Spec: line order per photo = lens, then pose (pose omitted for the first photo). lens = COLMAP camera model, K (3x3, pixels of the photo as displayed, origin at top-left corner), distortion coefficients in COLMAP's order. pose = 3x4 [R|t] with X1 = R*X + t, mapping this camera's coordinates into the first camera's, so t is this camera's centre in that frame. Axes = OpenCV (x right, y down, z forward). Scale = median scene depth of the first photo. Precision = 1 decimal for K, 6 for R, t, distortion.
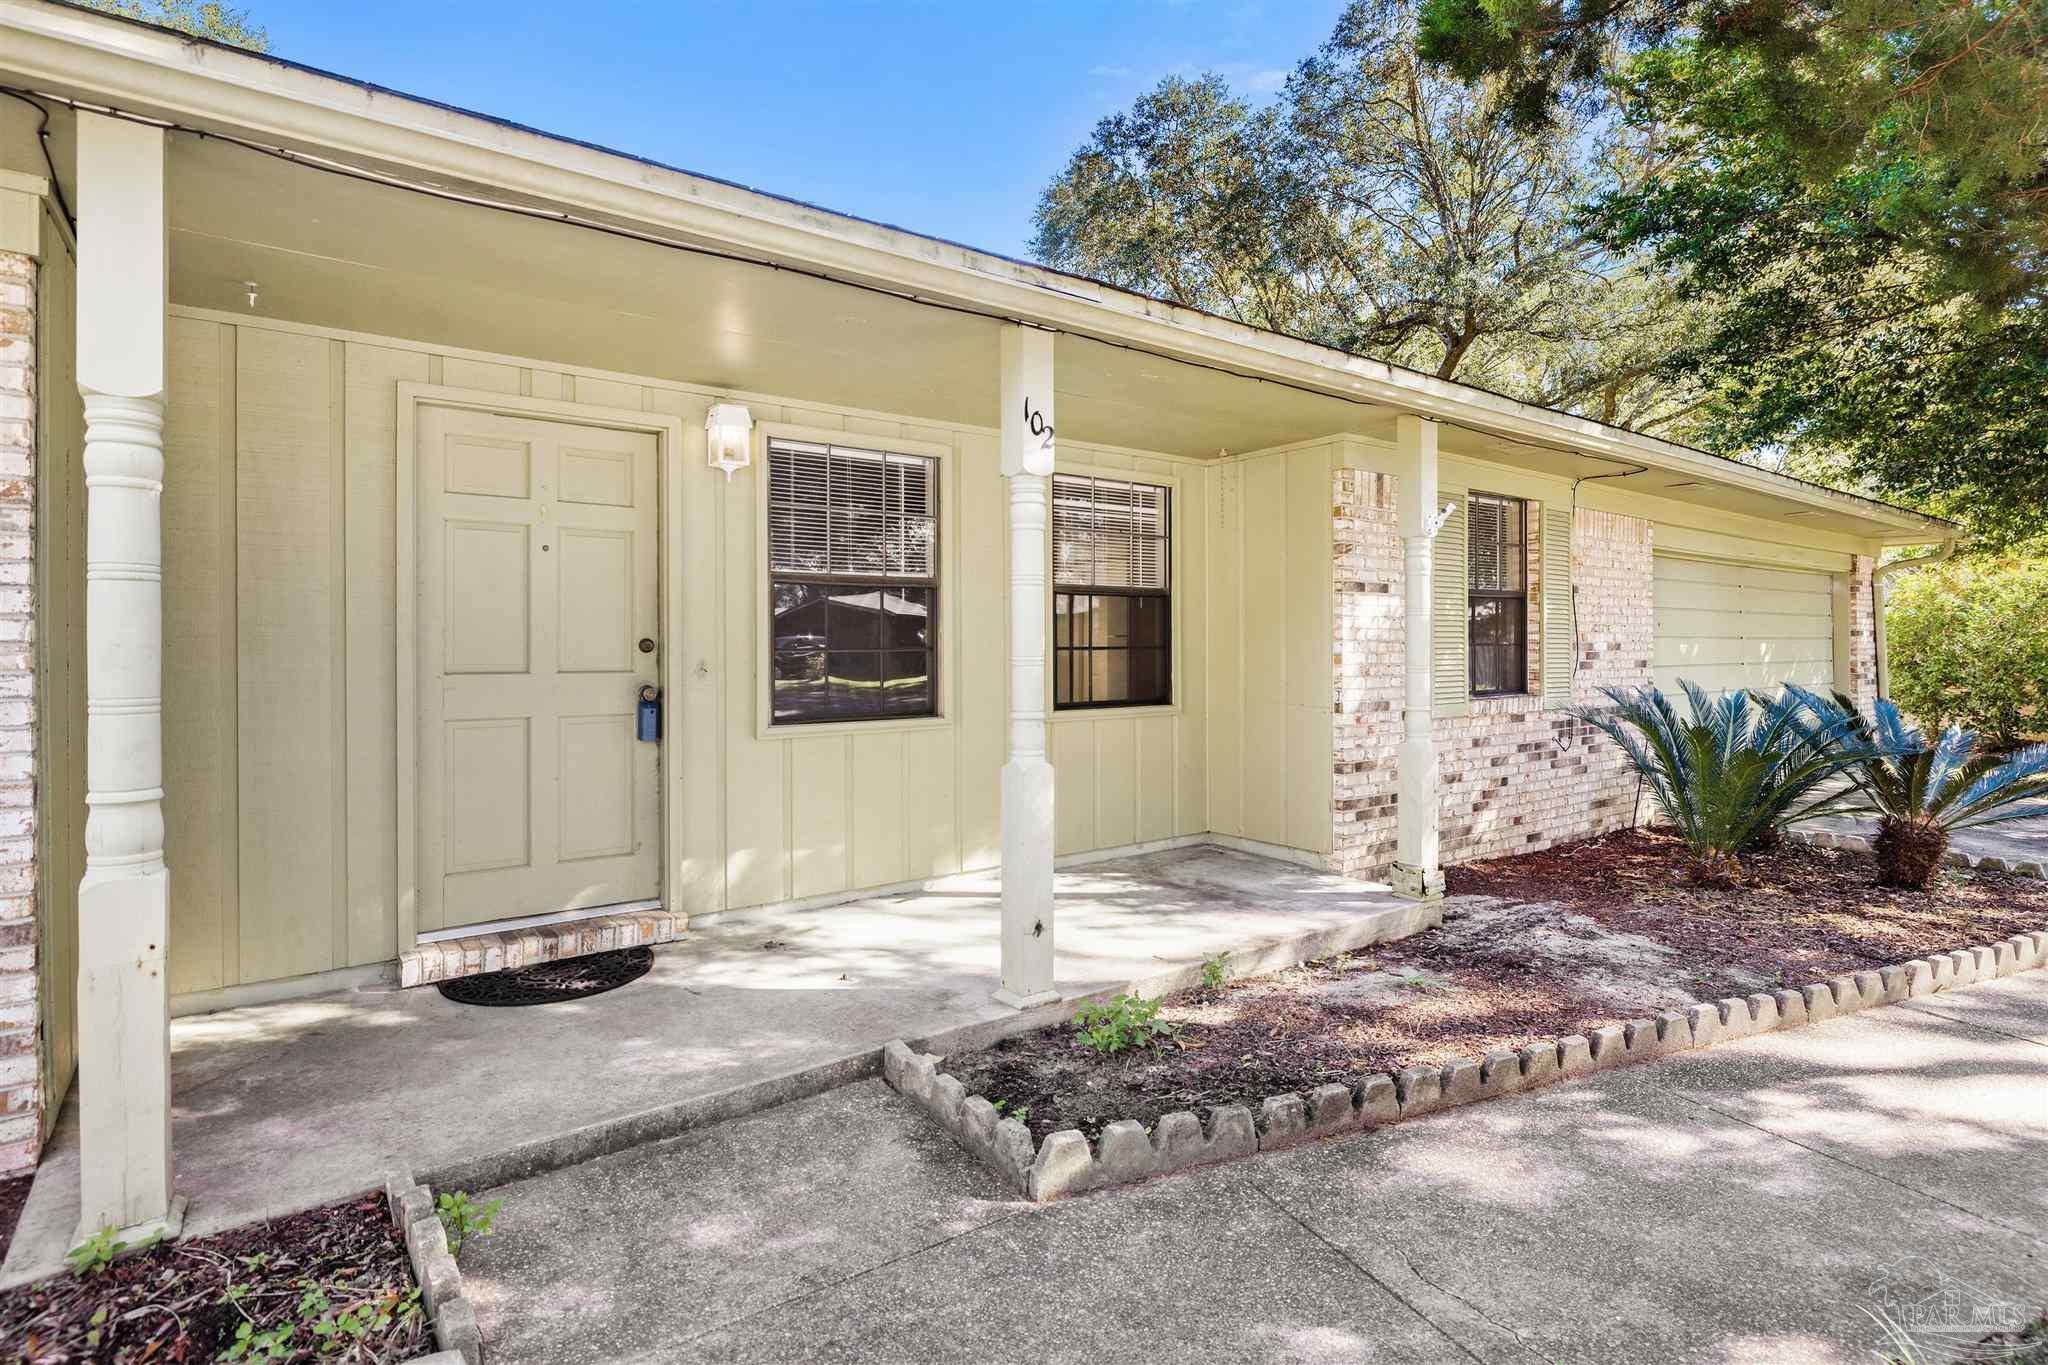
lens RADIAL K [[1027.5, 0, 1068.2], [0, 1027.5, 652.0], [0, 0, 1]] dist [-0.000842, 0.000197]
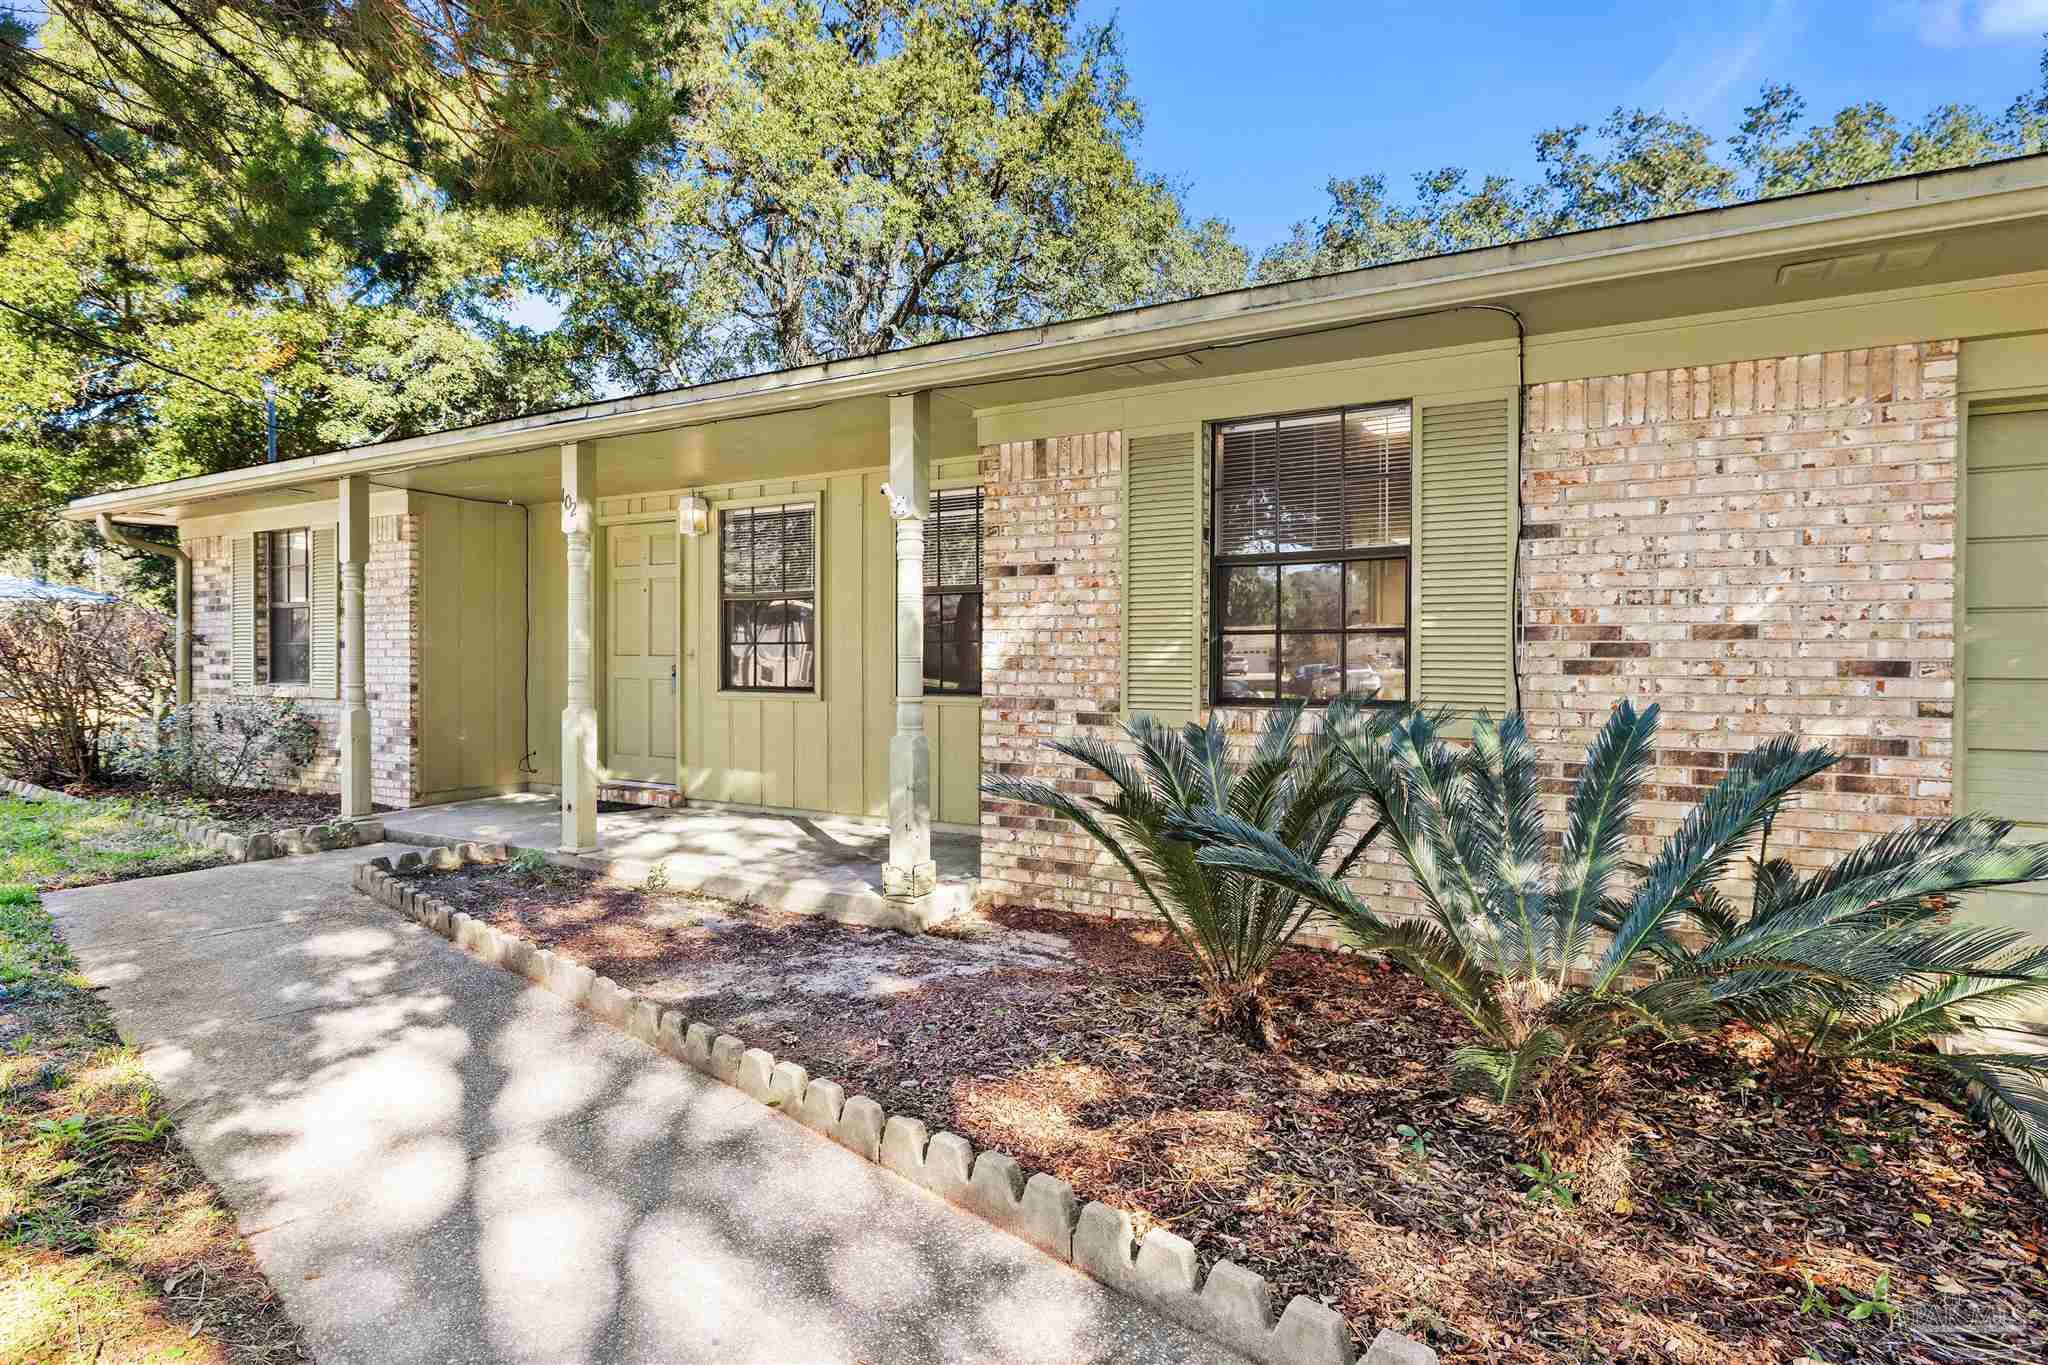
lens RADIAL K [[1087.0, 0, 1024.0], [0, 1087.0, 682.5], [0, 0, 1]] dist [-0.002591, -0.000217]
pose [[0.368791, 0.023676, -0.929211, 1.197036], [-0.008855, 0.999720, 0.021958, 0.014301], [0.929470, 0.000130, 0.368898, 0.662401]]
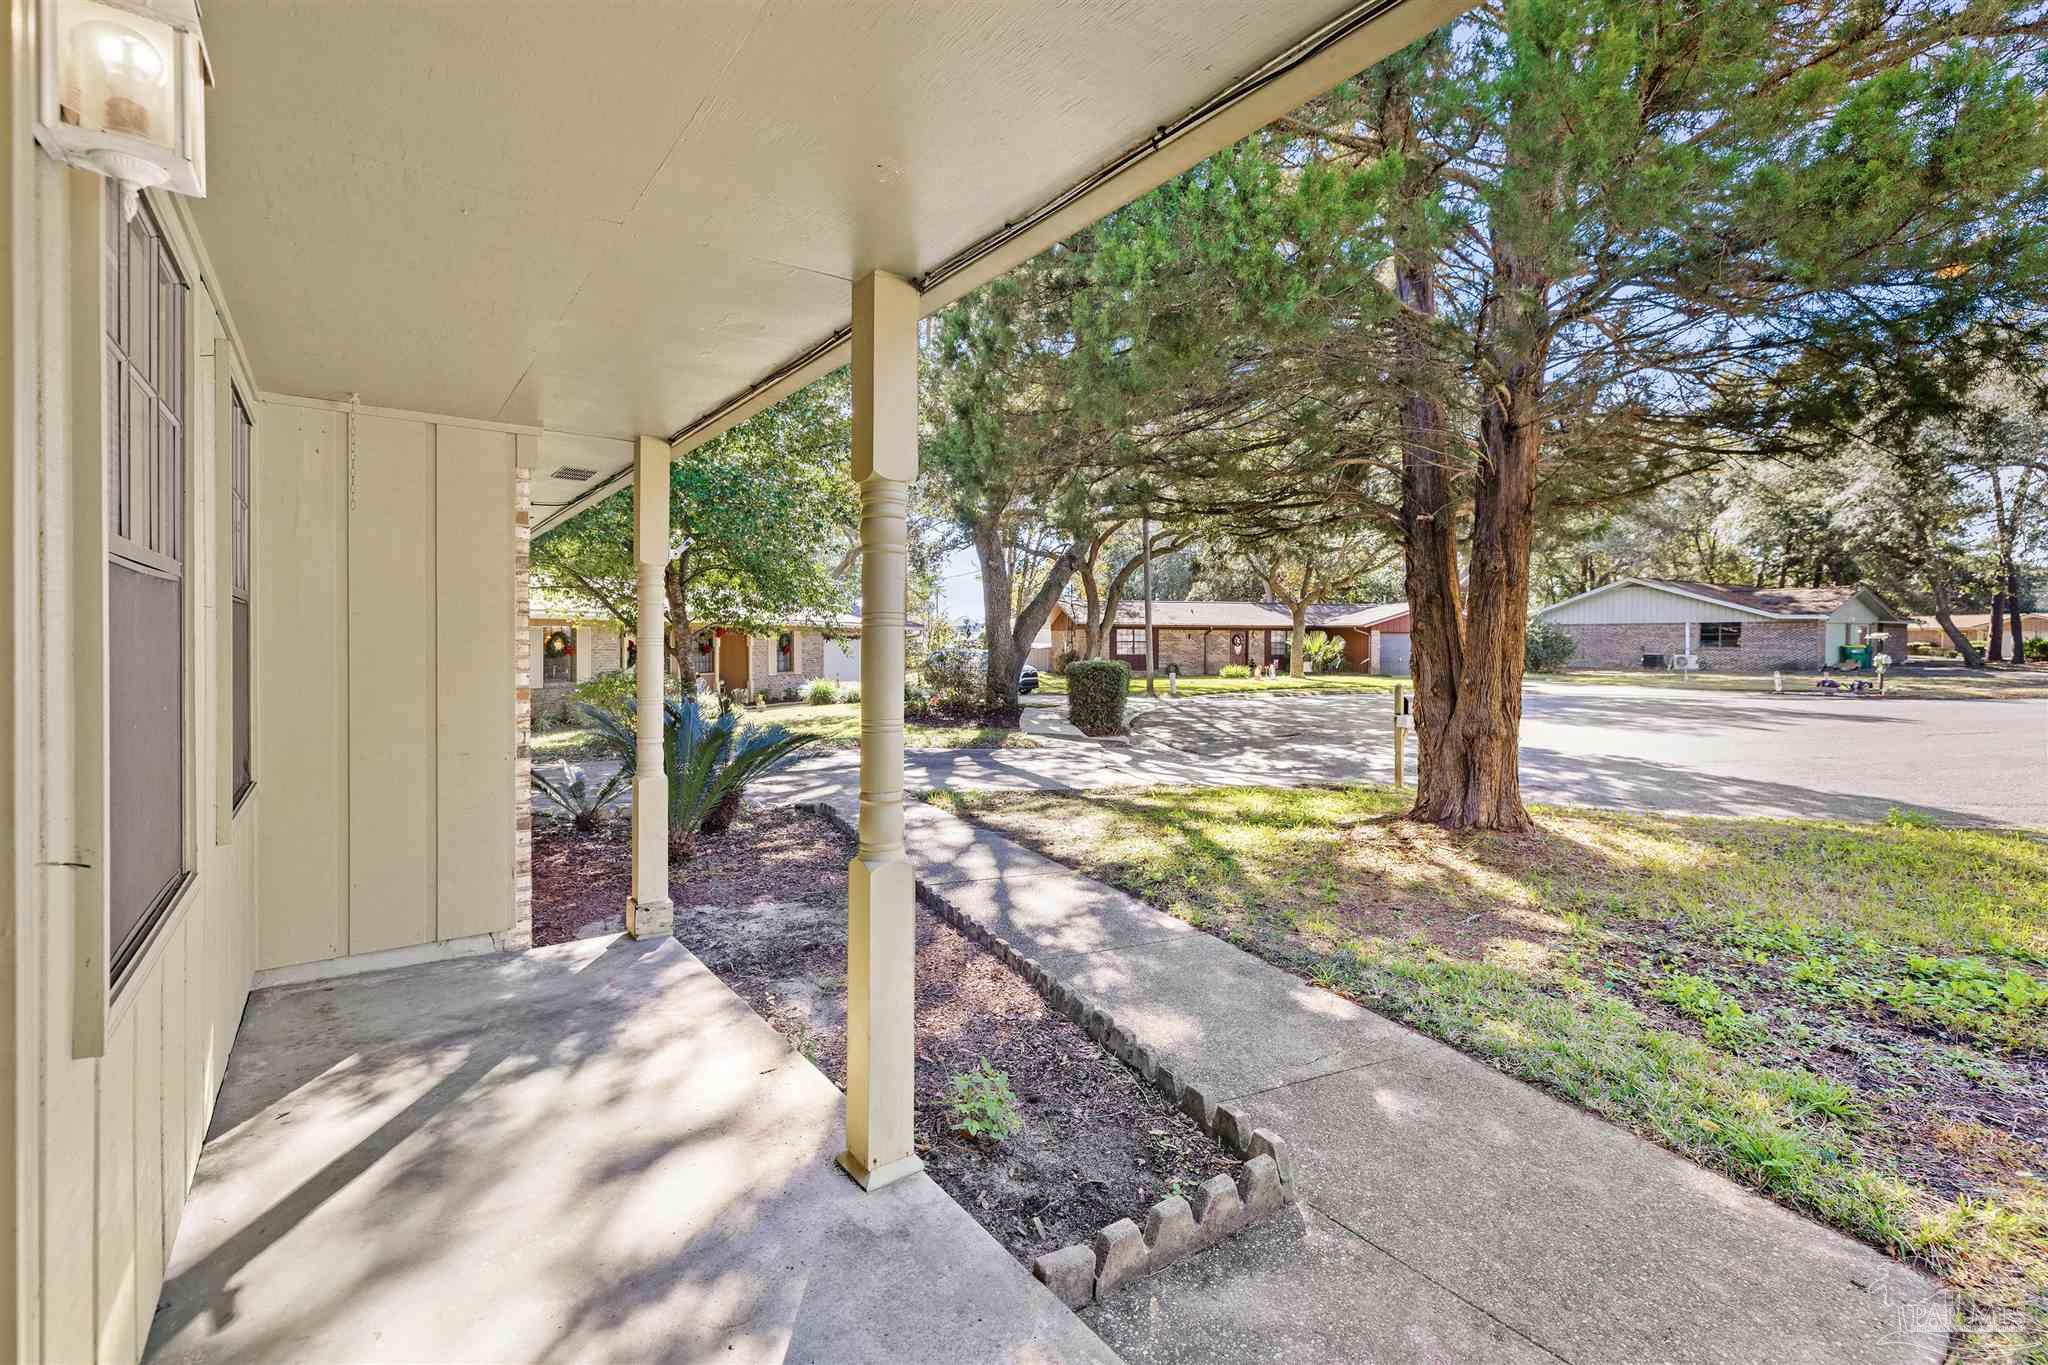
lens RADIAL K [[886.3, 0, 1014.8], [0, 886.3, 657.3], [0, 0, 1]] dist [0.002897, 0.000523]
pose [[0.031331, -0.008938, 0.999469, -0.449759], [-0.002138, 0.999957, 0.009009, -0.030458], [-0.999507, -0.002419, 0.031310, 0.569997]]
